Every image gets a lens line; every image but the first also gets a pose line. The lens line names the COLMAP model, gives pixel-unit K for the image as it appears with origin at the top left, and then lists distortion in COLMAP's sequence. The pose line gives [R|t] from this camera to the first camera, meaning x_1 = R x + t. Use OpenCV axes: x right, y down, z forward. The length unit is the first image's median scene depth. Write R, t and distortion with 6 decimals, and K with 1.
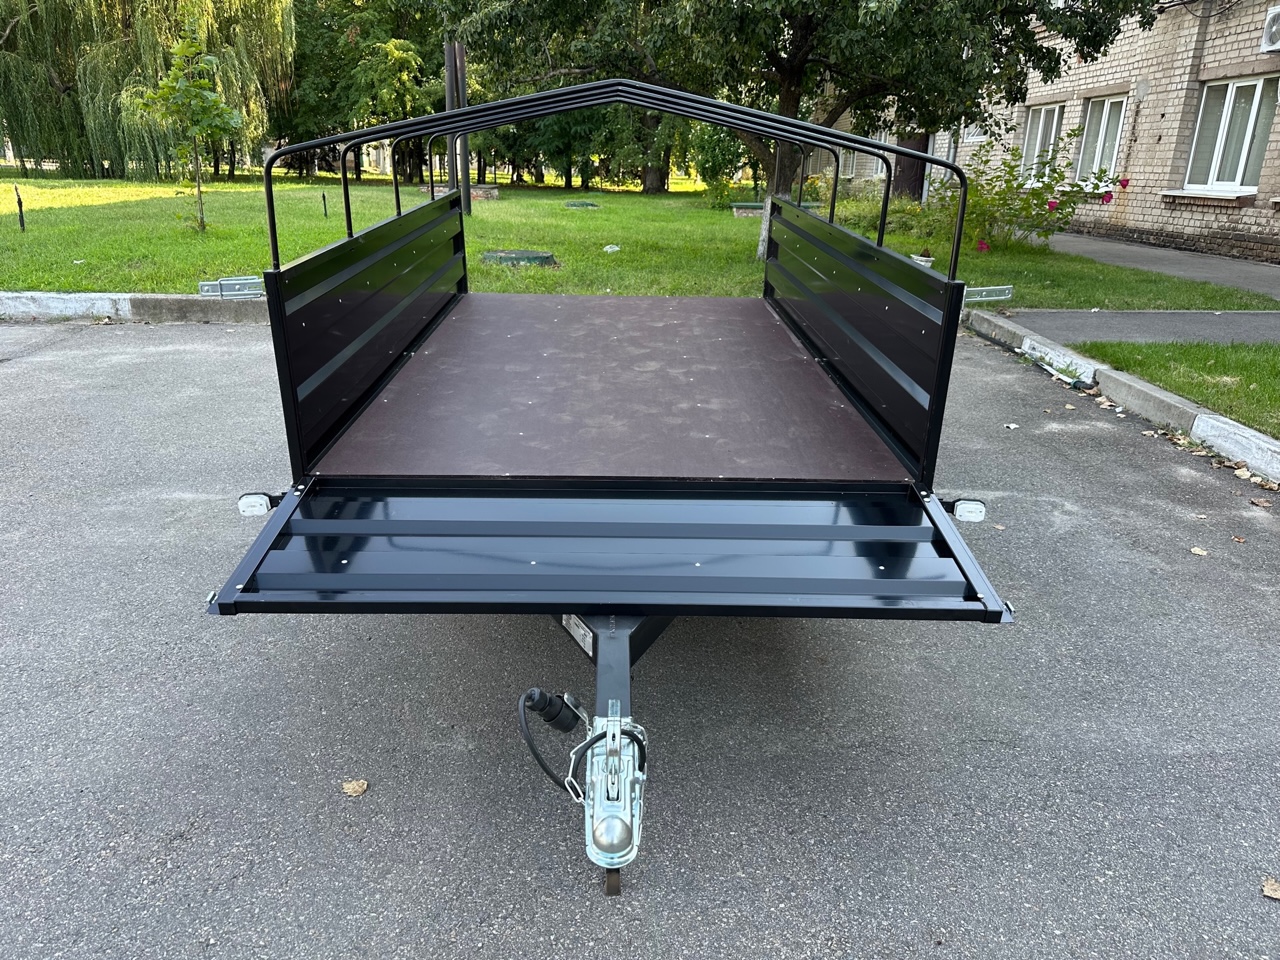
lens RADIAL K [[906.8, 0, 638.2], [0, 906.8, 472.4], [0, 0, 1]] dist [0.001671, -0.007867]
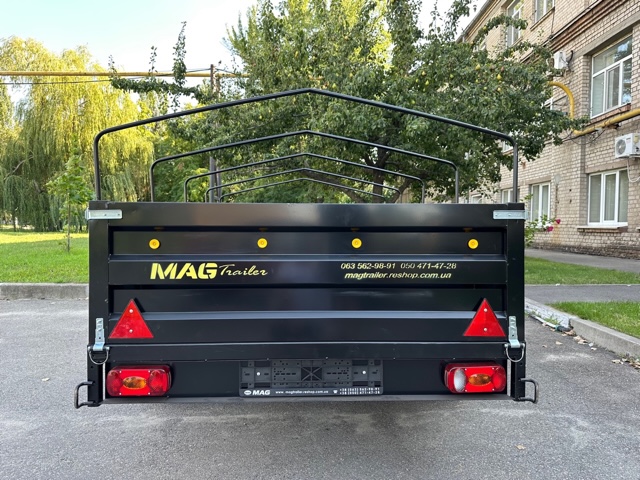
lens RADIAL K [[451.7, 0, 317.9], [0, 451.7, 239.8], [0, 0, 1]] dist [-0.000254, -0.006231]
pose [[0.999887, -0.014631, -0.003379, 0.035949], [0.013016, 0.956684, -0.290837, -0.011738], [0.007488, 0.290760, 0.956767, 0.107475]]
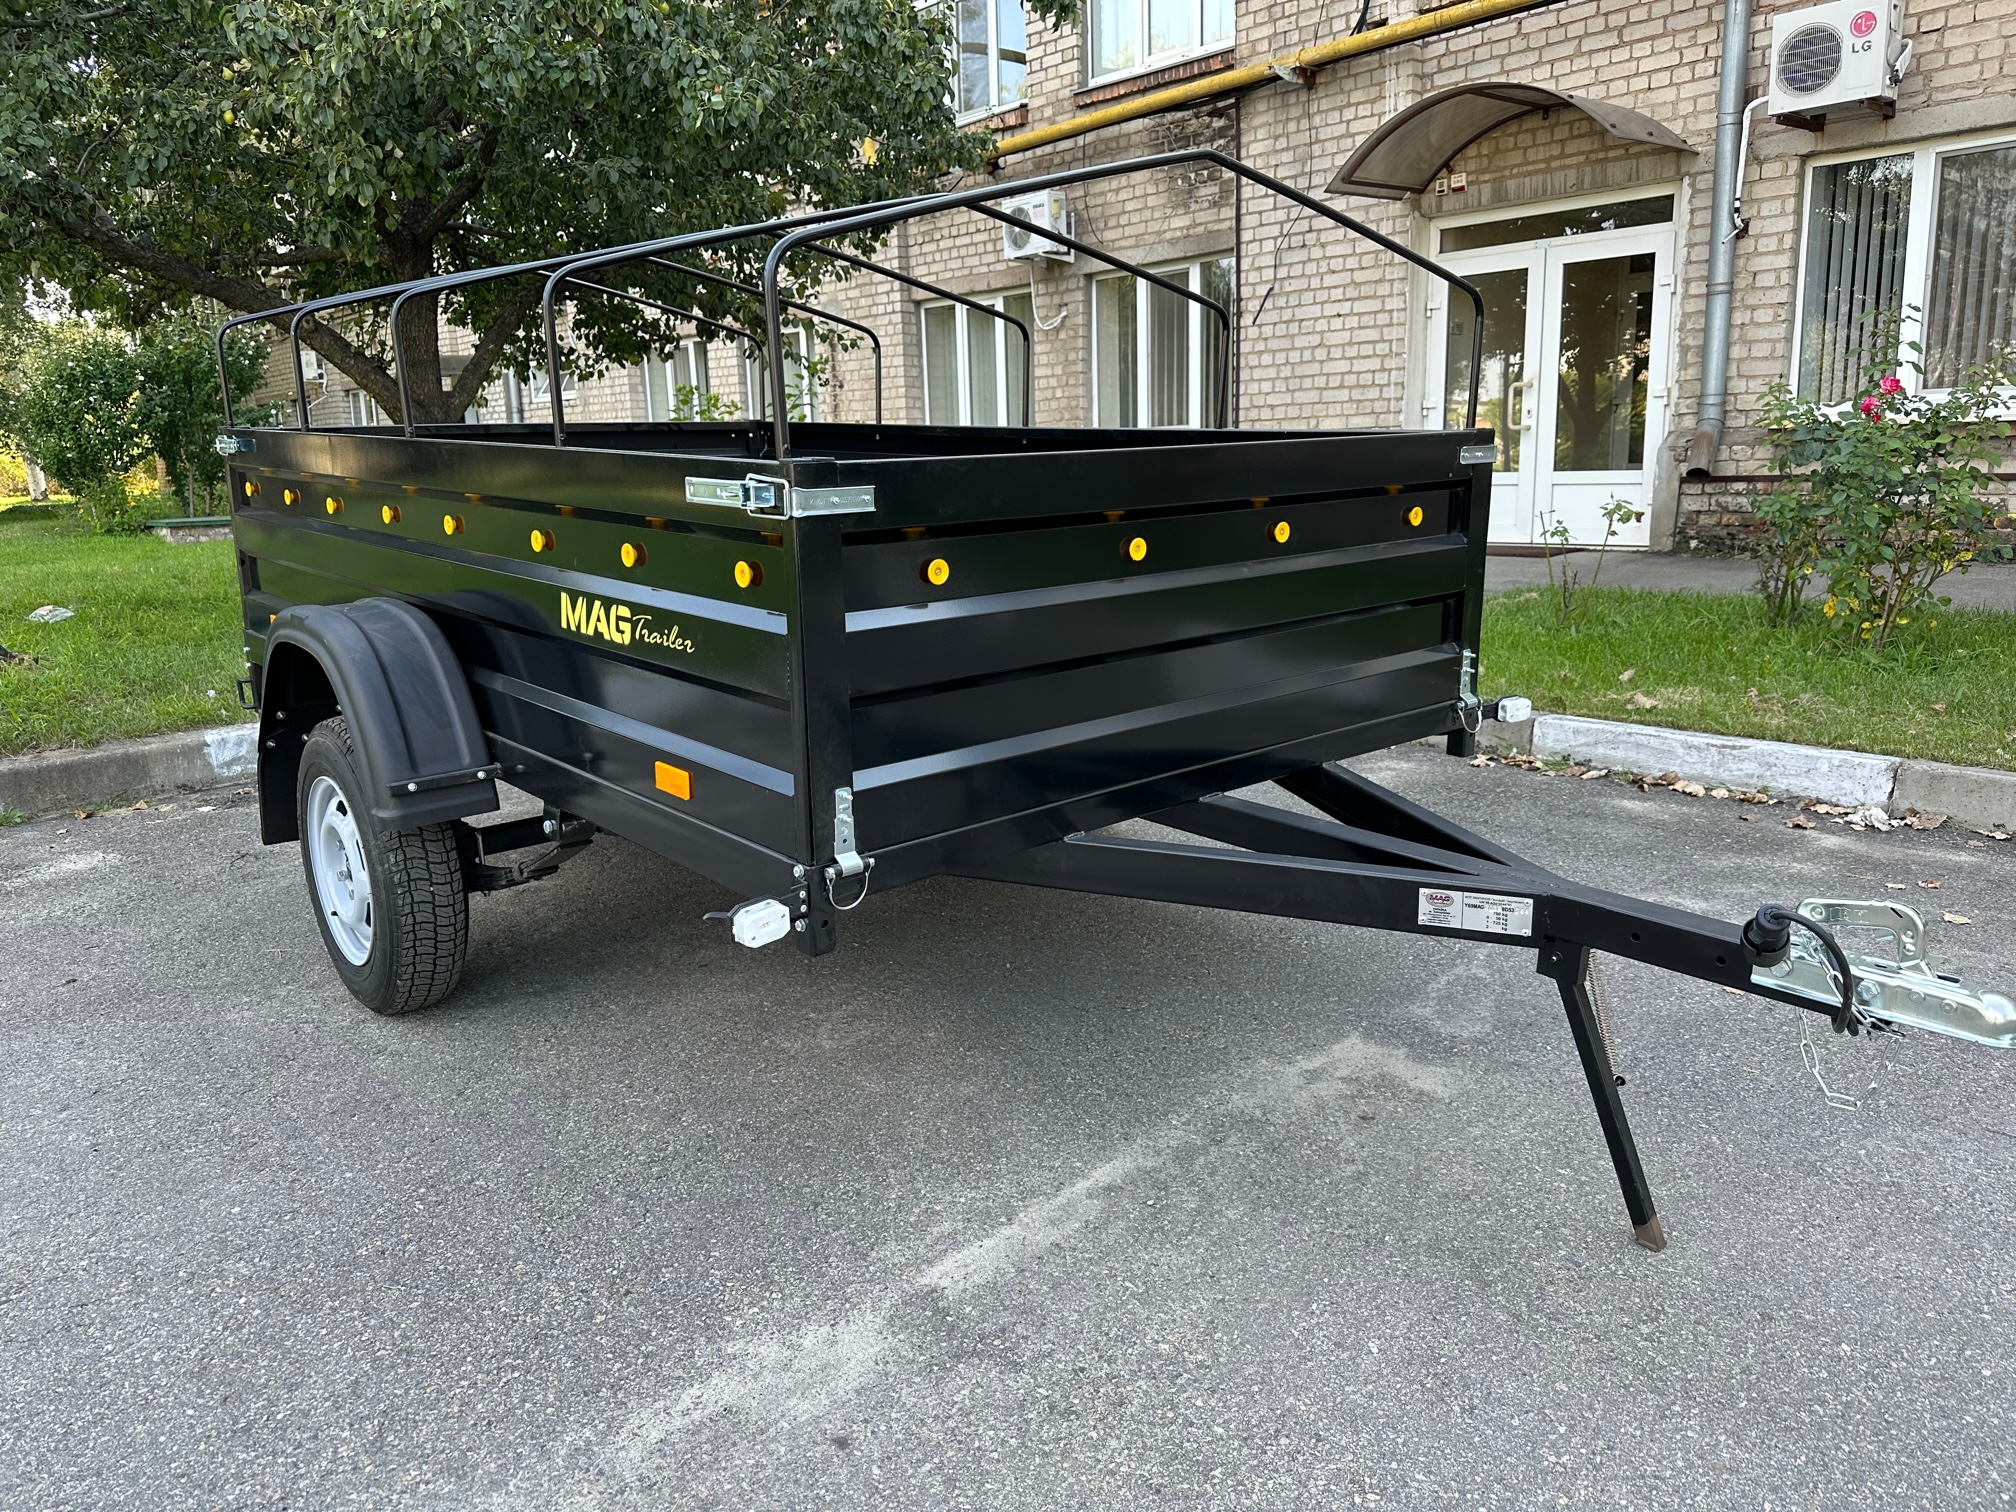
lens RADIAL K [[1426.8, 0, 1002.8], [0, 1426.8, 726.3], [0, 0, 1]] dist [0.094067, -0.123640]
pose [[0.747325, -0.167944, 0.642885, -0.145420], [0.257470, 0.965134, -0.047170, -0.050364], [-0.612548, 0.200775, 0.764509, 0.210431]]
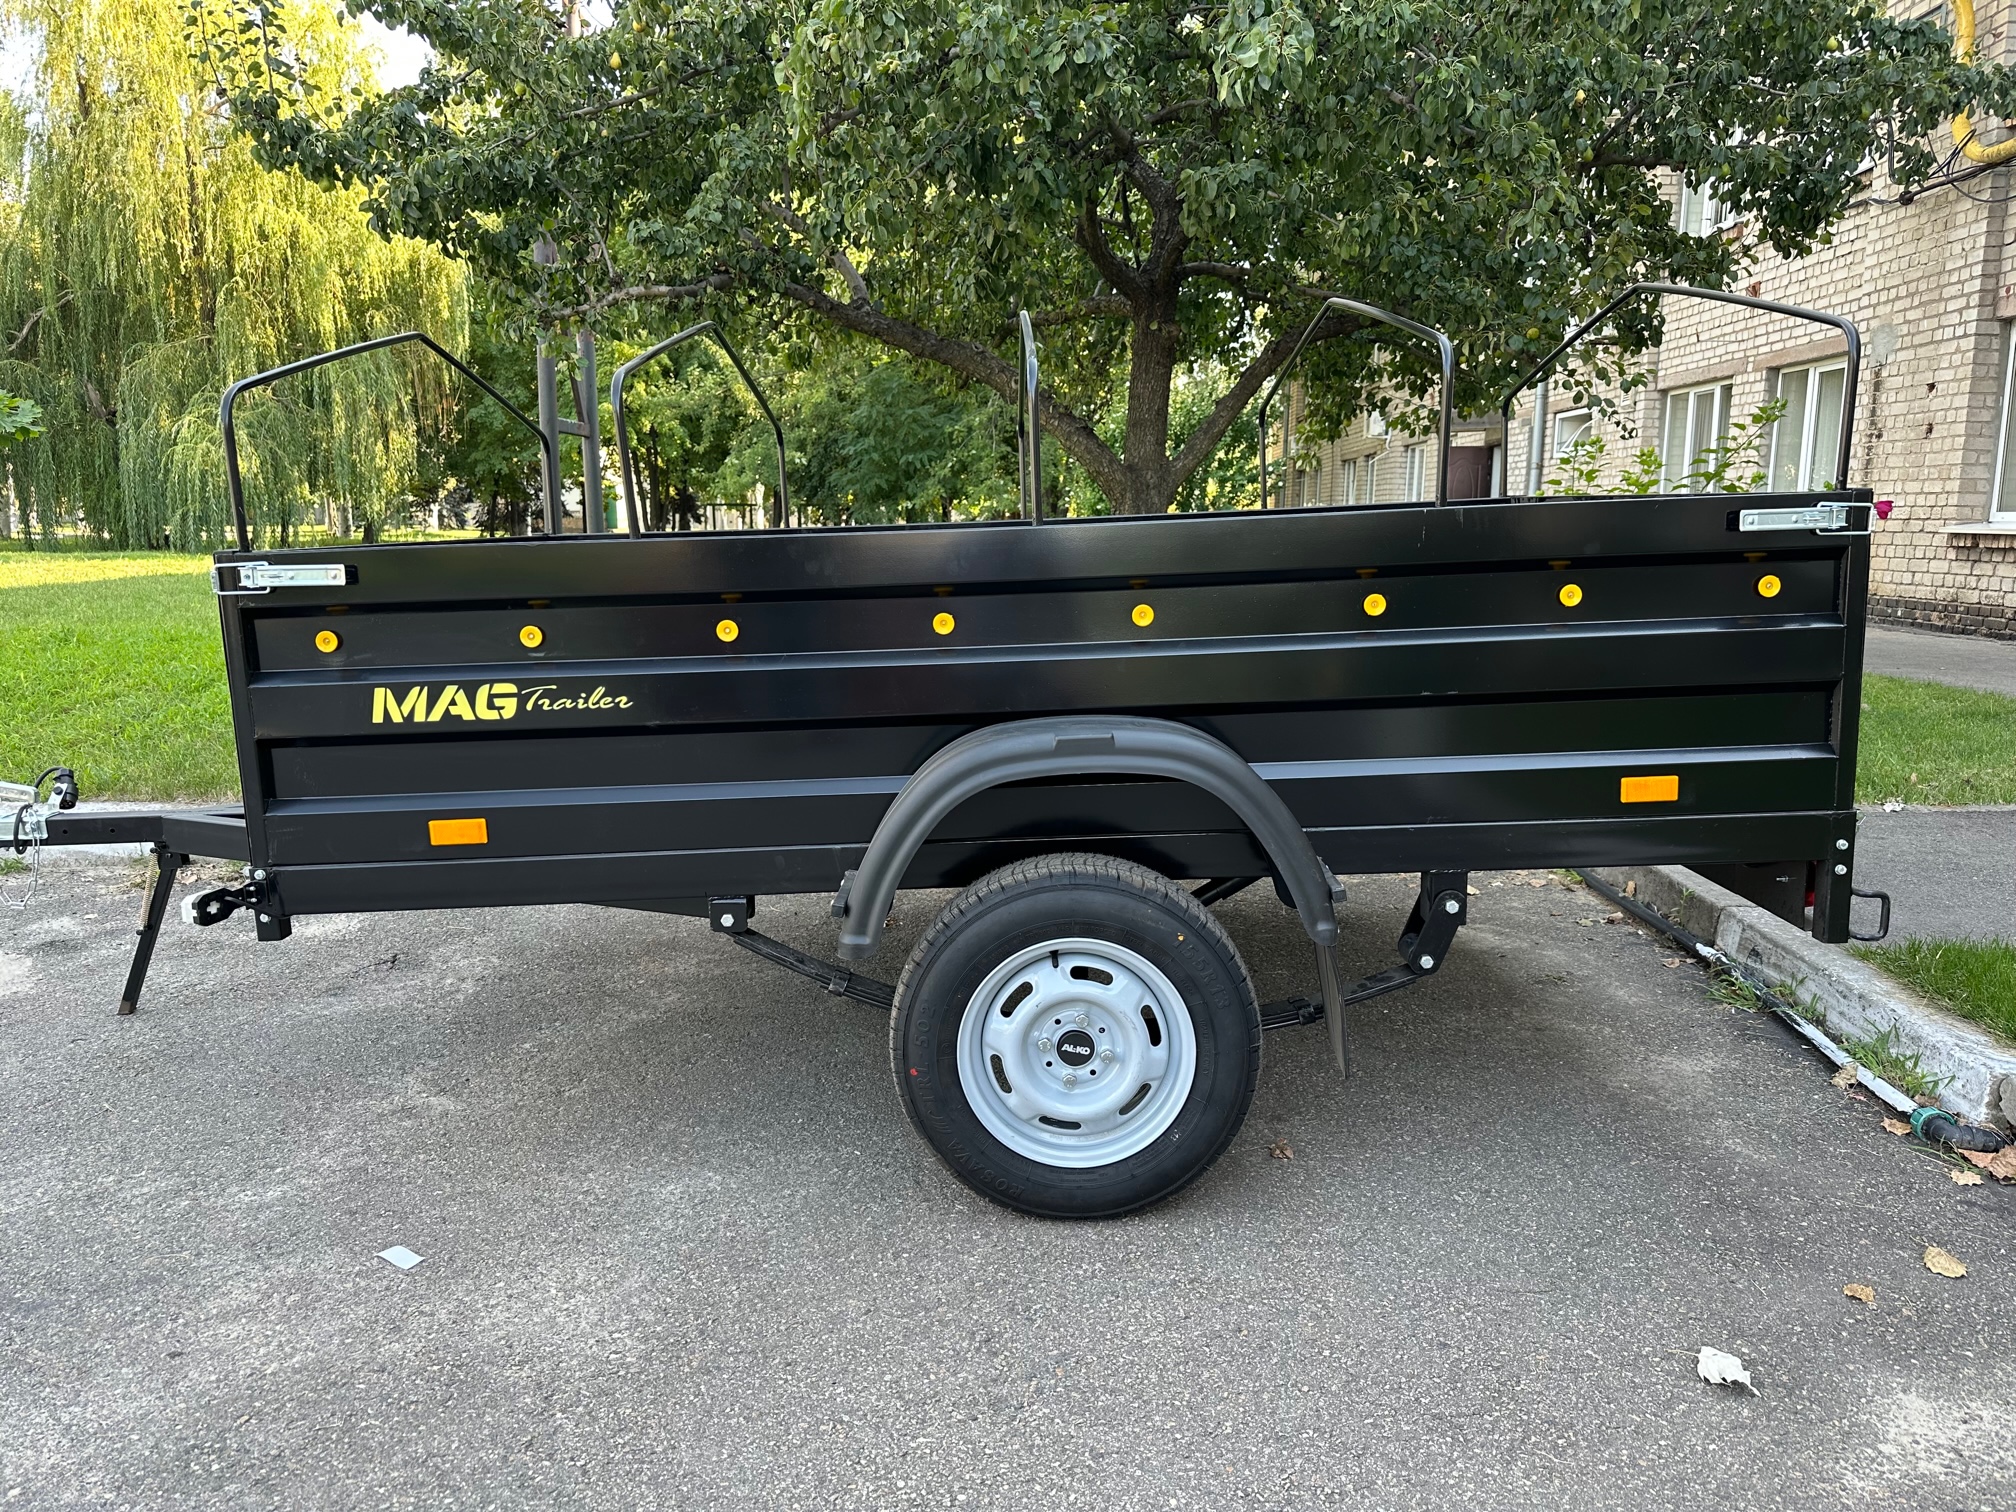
lens RADIAL K [[1410.8, 0, 1012.8], [0, 1410.8, 749.2], [0, 0, 1]] dist [0.008673, -0.013738]
pose [[0.998940, -0.013659, -0.043958, 0.118256], [0.006190, 0.986149, -0.165748, -0.080064], [0.045613, 0.165300, 0.985188, 0.292629]]
